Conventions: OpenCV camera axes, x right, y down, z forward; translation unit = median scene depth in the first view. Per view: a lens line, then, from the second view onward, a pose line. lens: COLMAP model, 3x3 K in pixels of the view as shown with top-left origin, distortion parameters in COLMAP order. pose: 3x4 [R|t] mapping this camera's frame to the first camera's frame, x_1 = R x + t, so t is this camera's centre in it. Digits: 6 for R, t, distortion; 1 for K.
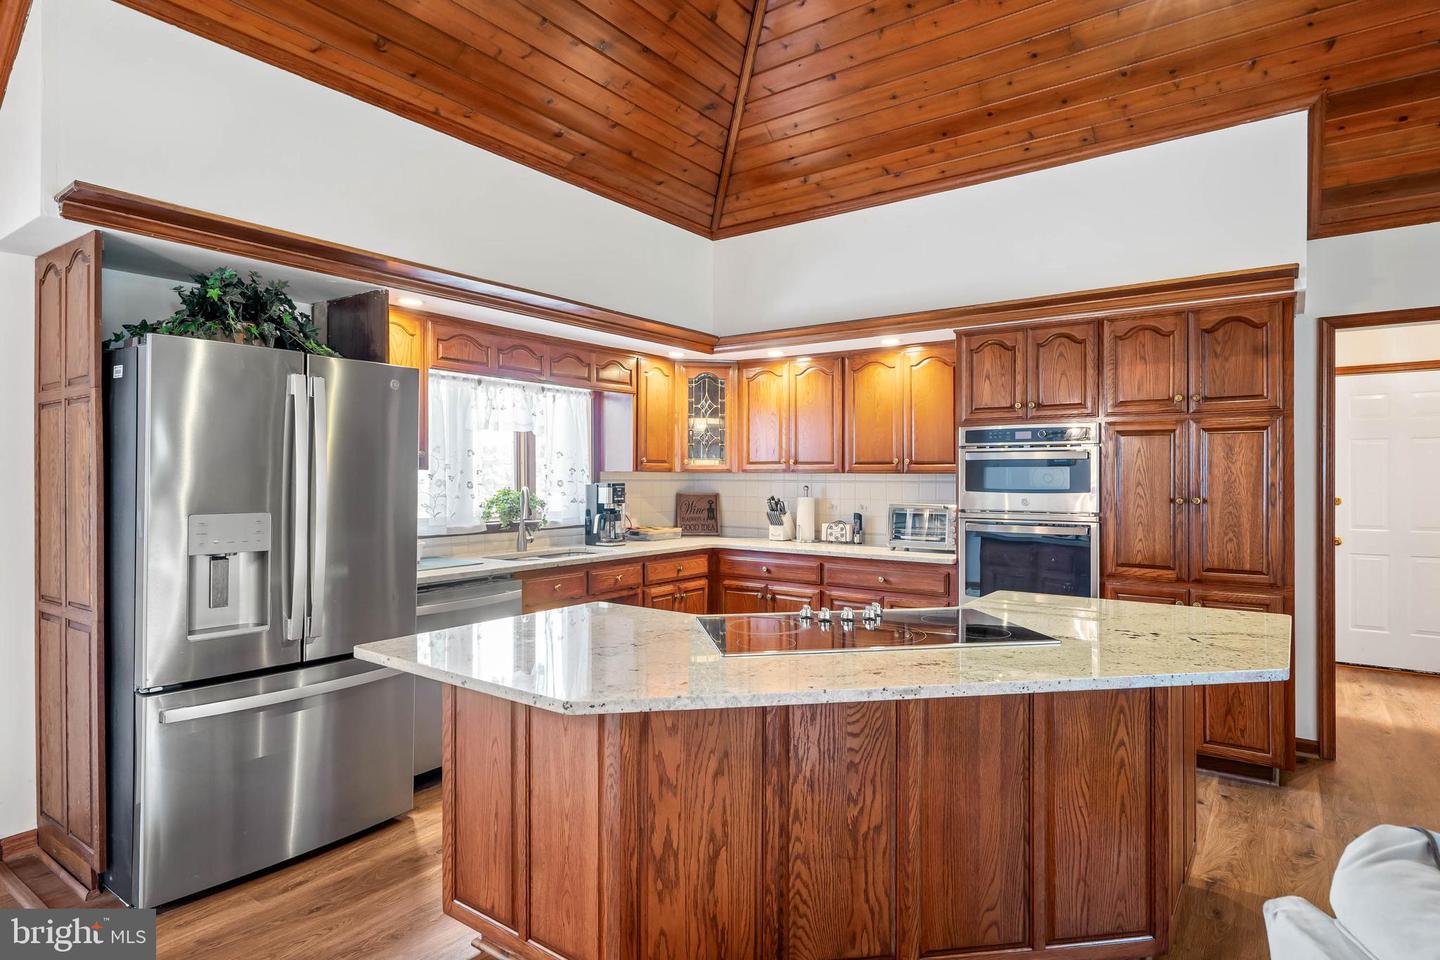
lens RADIAL K [[780.9, 0, 715.9], [0, 780.9, 477.0], [0, 0, 1]] dist [0.004014, 0.001713]
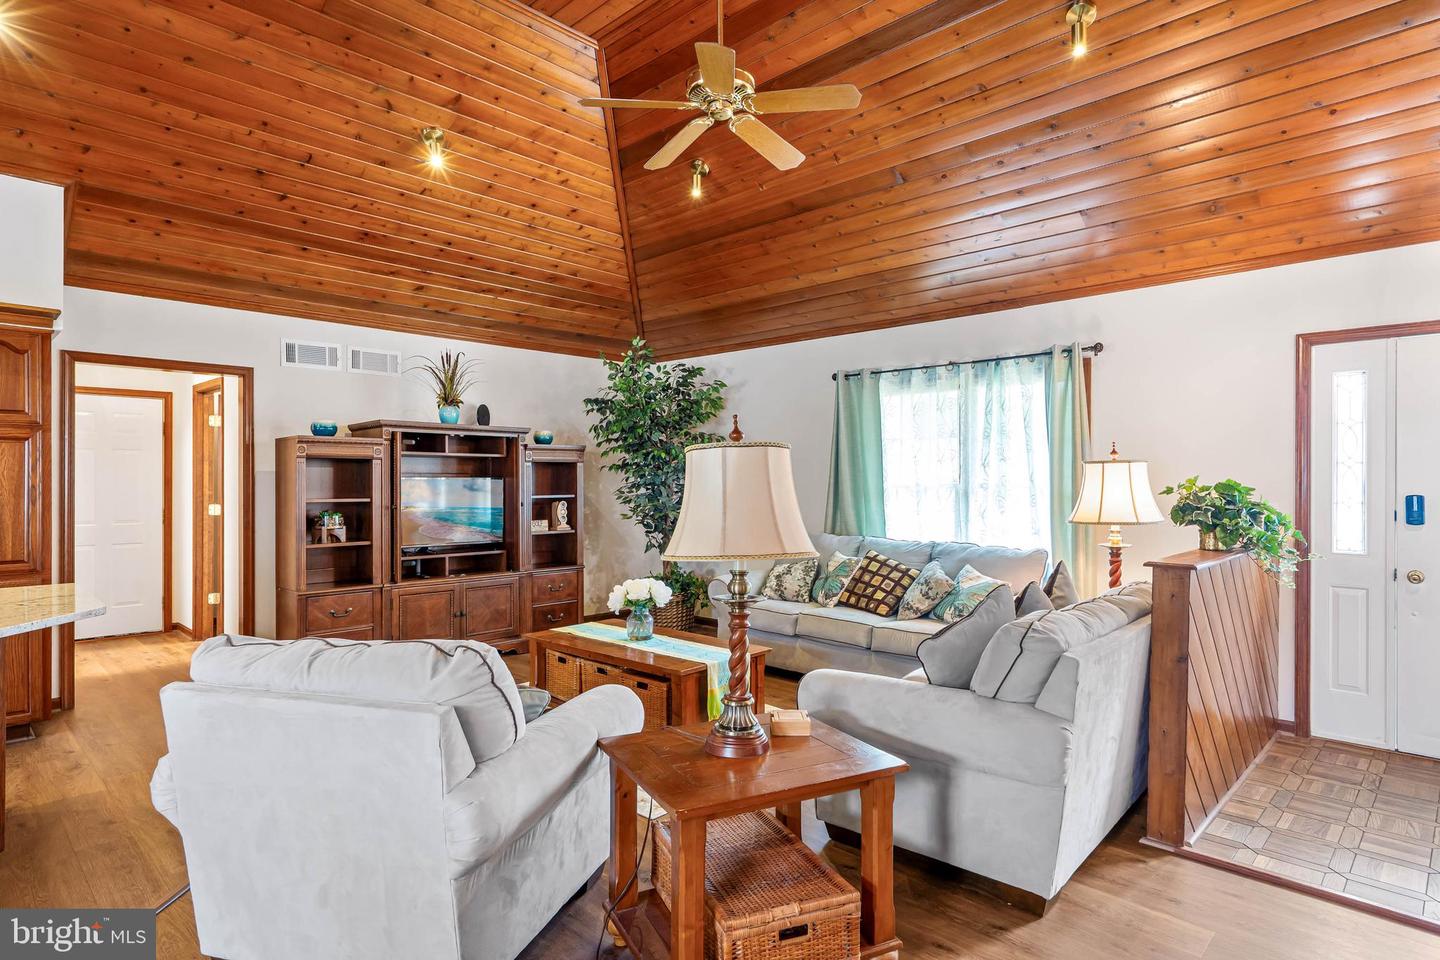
lens RADIAL K [[780.9, 0, 715.9], [0, 780.9, 477.0], [0, 0, 1]] dist [0.004014, 0.001713]
pose [[0.148787, 0.005496, 0.988854, -0.313000], [-0.000432, 0.999985, -0.005493, 0.000970], [-0.988869, 0.000390, 0.148787, -0.206918]]
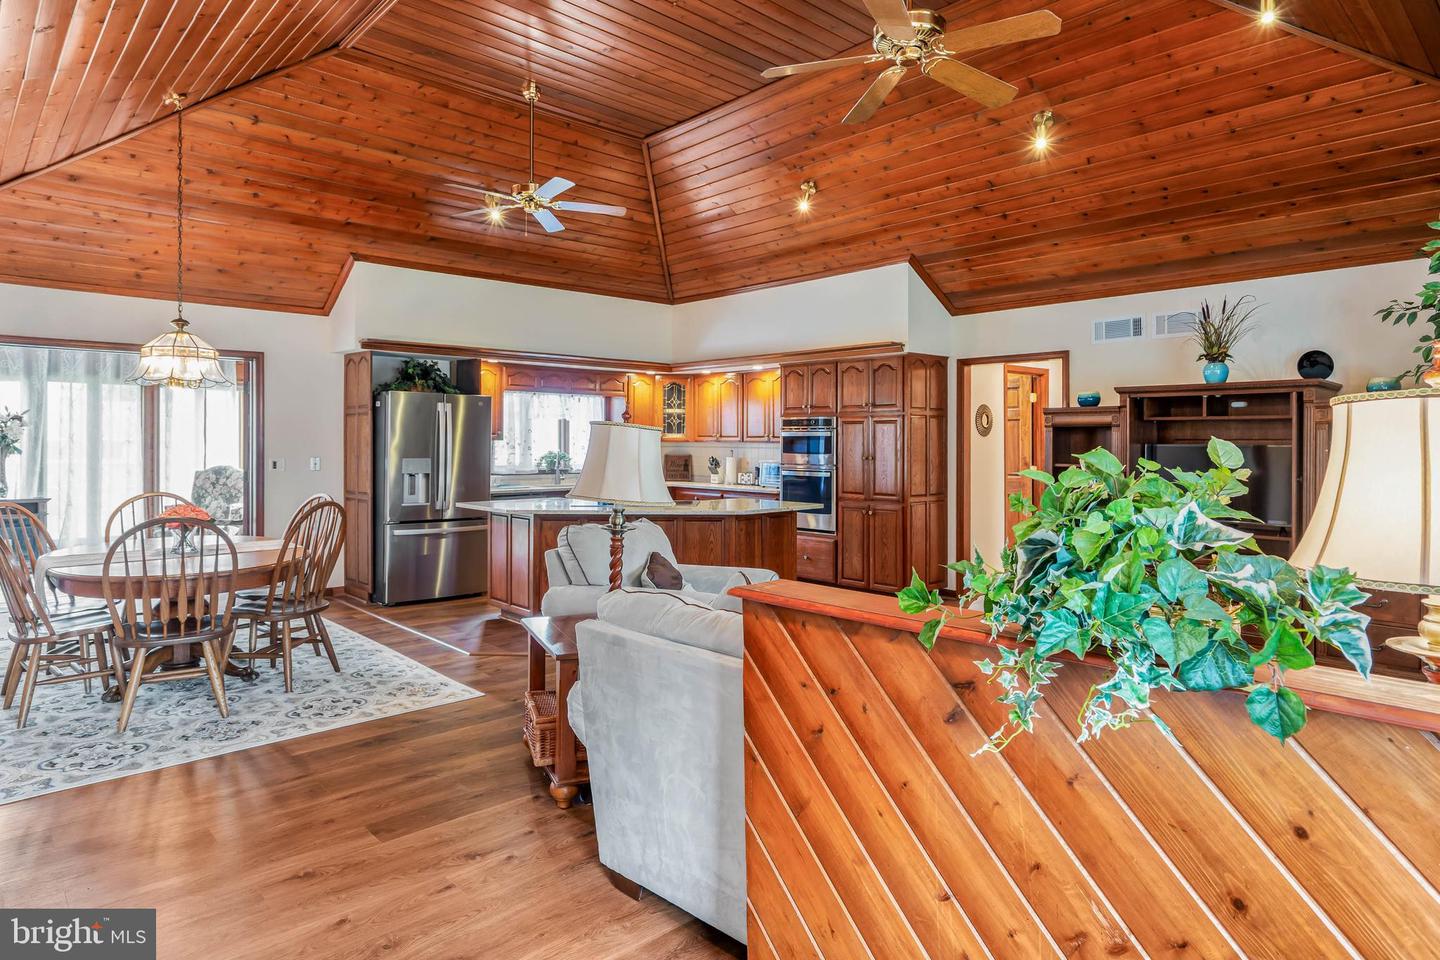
lens RADIAL K [[828.9, 0, 720.3], [0, 828.9, 445.0], [0, 0, 1]] dist [-0.001891, -0.000291]
pose [[0.981811, 0.004431, -0.189812, 0.655996], [-0.004318, 0.999990, 0.001009, -0.002417], [0.189814, -0.000171, 0.981820, -1.110291]]
